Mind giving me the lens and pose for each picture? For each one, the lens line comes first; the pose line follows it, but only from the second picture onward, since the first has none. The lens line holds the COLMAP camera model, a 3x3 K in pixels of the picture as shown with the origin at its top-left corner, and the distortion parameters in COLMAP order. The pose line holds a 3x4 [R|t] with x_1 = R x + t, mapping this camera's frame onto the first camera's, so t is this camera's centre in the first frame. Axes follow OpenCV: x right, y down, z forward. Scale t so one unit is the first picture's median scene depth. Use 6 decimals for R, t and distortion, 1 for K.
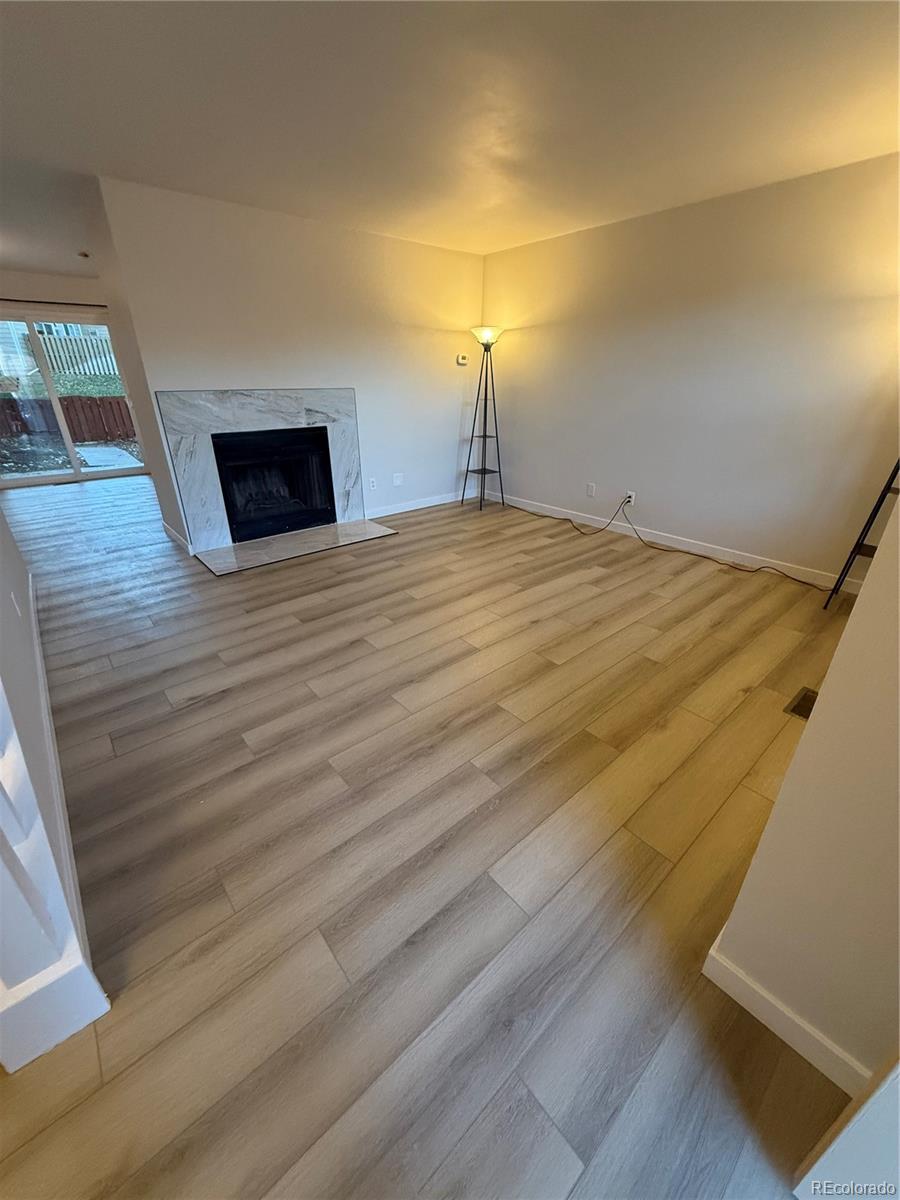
lens RADIAL K [[473.8, 0, 449.0], [0, 473.8, 596.3], [0, 0, 1]] dist [-0.001364, -0.000048]
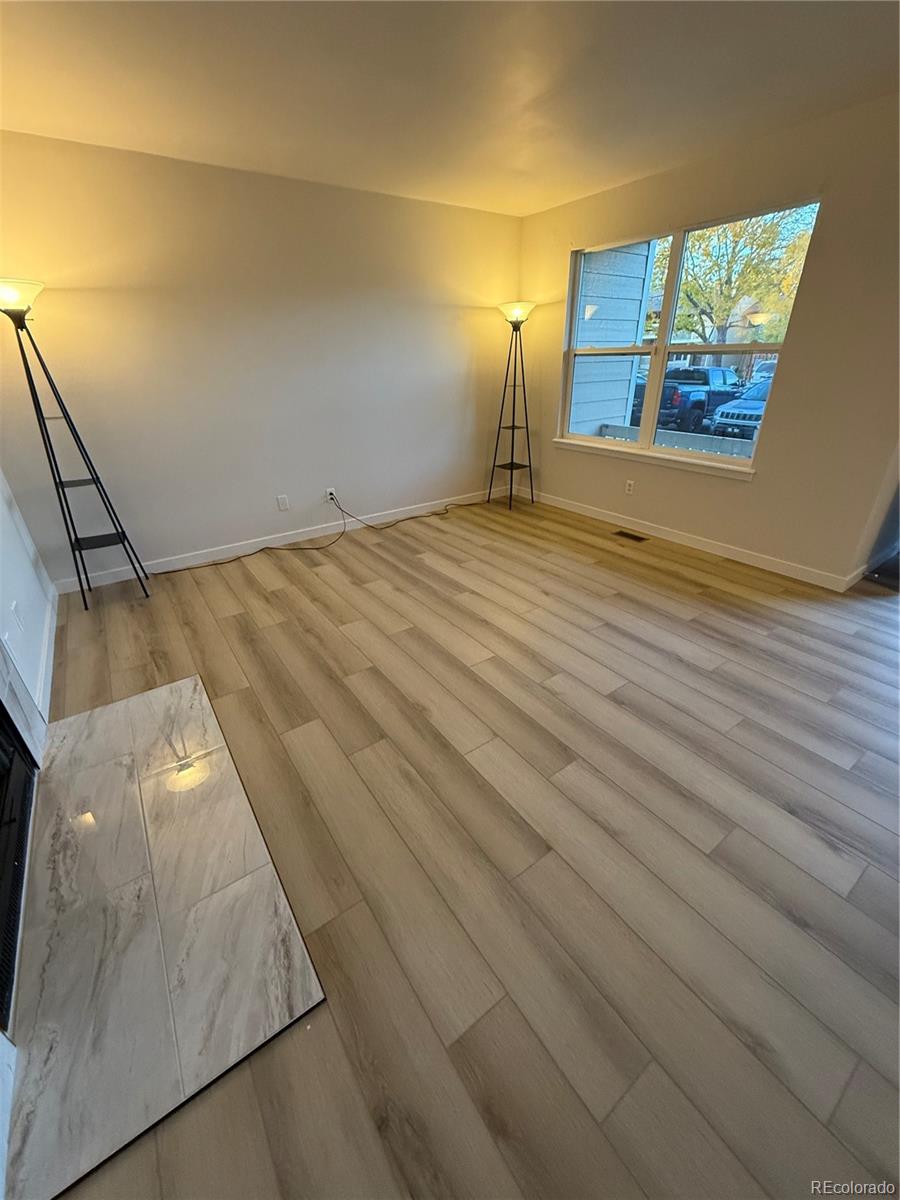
lens RADIAL K [[480.2, 0, 450.9], [0, 480.2, 595.4], [0, 0, 1]] dist [-0.010295, -0.000072]
pose [[0.095071, -0.446898, 0.889519, -0.606646], [0.446136, 0.817931, 0.363250, -0.325624], [-0.889901, 0.362312, 0.277139, 0.685780]]
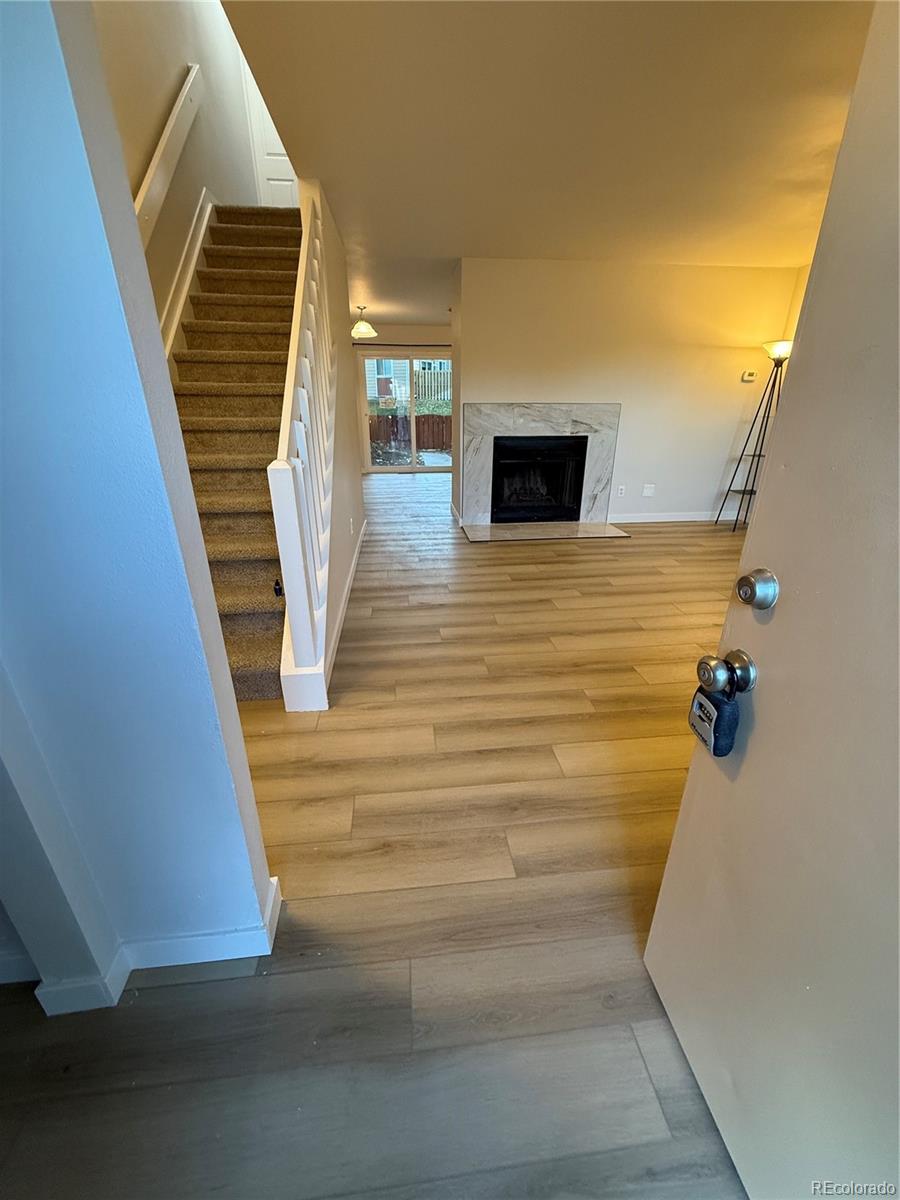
lens RADIAL K [[473.8, 0, 449.0], [0, 473.8, 596.3], [0, 0, 1]] dist [-0.001364, -0.000048]
pose [[0.822542, 0.215818, -0.526163, 0.173710], [-0.240511, 0.970396, 0.022045, 0.084182], [0.515344, 0.108415, 0.850098, -0.121364]]
